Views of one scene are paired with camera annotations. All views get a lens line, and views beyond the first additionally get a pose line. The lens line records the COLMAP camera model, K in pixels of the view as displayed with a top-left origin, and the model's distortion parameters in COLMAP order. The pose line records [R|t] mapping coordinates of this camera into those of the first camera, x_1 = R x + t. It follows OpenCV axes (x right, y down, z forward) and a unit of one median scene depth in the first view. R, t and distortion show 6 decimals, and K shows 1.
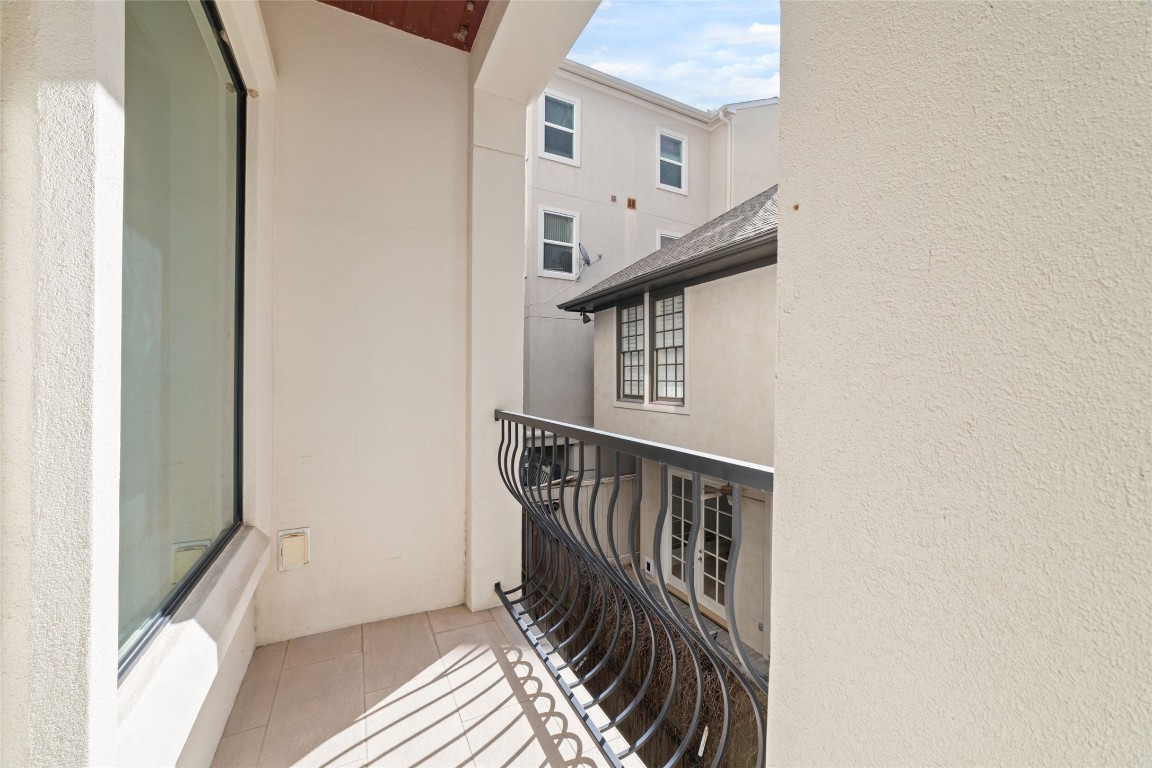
lens RADIAL K [[438.1, 0, 577.6], [0, 438.1, 381.0], [0, 0, 1]] dist [-0.025153, 0.010578]
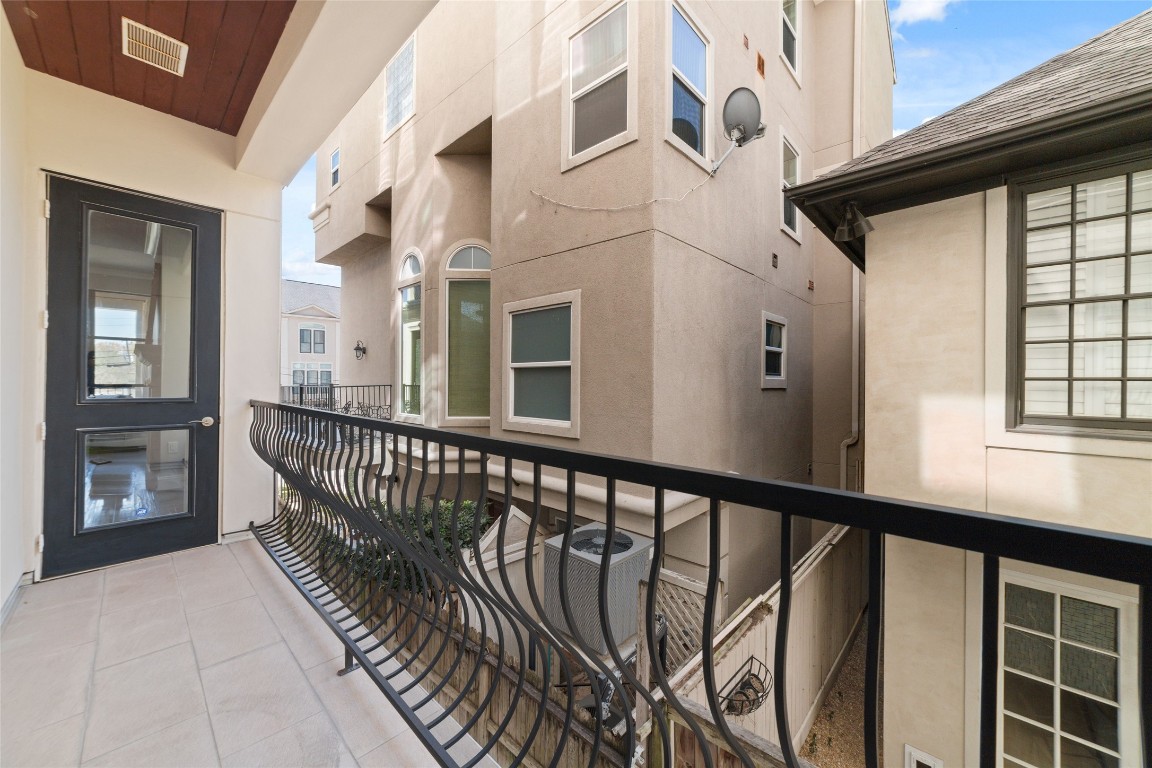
lens RADIAL K [[438.1, 0, 577.6], [0, 438.1, 381.0], [0, 0, 1]] dist [-0.025153, 0.010578]
pose [[0.937370, 0.001264, 0.348333, -0.385153], [-0.002168, 0.999995, 0.002204, 0.001501], [-0.348329, -0.002821, 0.937368, 0.751305]]
